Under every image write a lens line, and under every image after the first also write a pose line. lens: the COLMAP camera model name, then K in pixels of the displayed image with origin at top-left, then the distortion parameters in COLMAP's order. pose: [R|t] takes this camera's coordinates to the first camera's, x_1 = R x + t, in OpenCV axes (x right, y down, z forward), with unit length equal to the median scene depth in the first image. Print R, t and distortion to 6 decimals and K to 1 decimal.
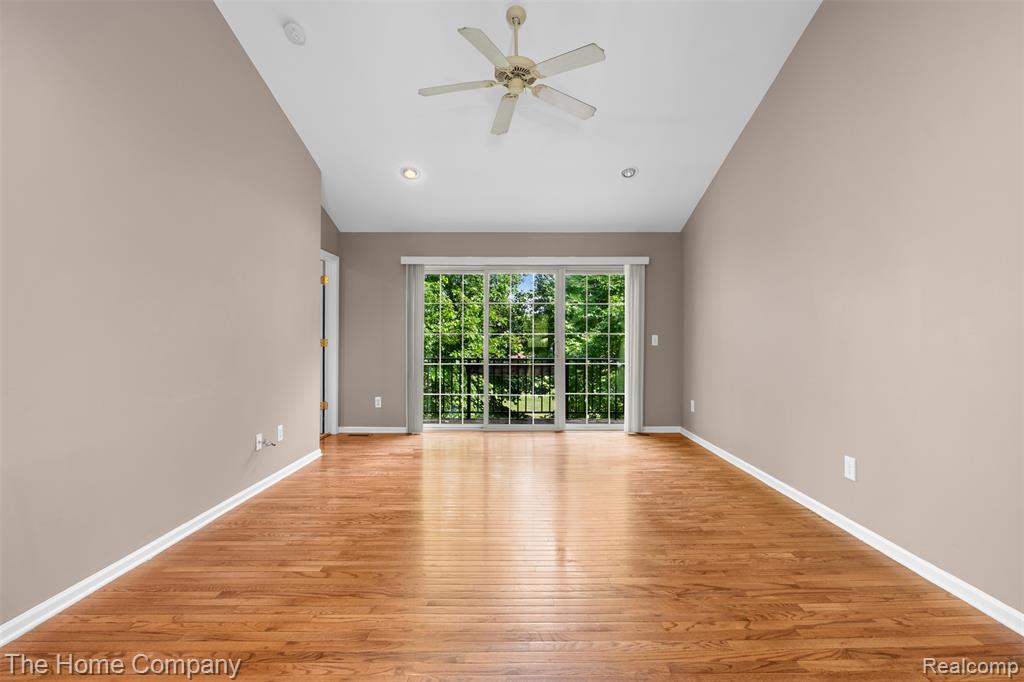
lens RADIAL K [[451.7, 0, 515.8], [0, 451.7, 334.6], [0, 0, 1]] dist [0.001913, -0.001037]
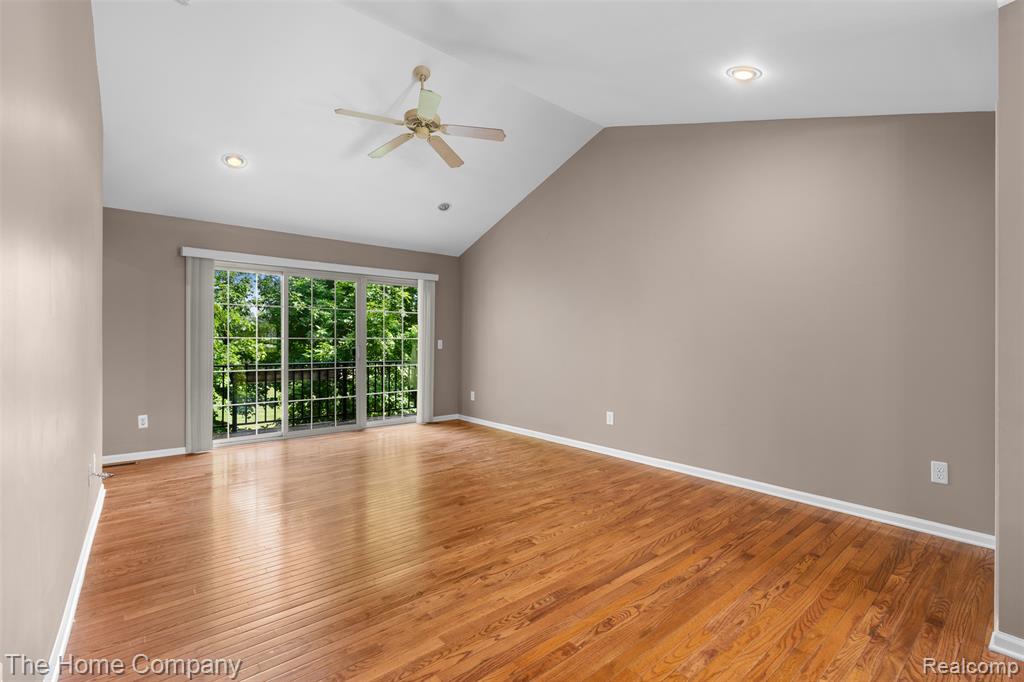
lens RADIAL K [[451.7, 0, 500.1], [0, 451.7, 347.8], [0, 0, 1]] dist [0.001913, -0.001037]
pose [[0.780698, -0.008927, 0.624845, -0.326954], [-0.004923, 0.999779, 0.020435, -0.003711], [-0.624889, -0.019030, 0.780482, -0.039411]]
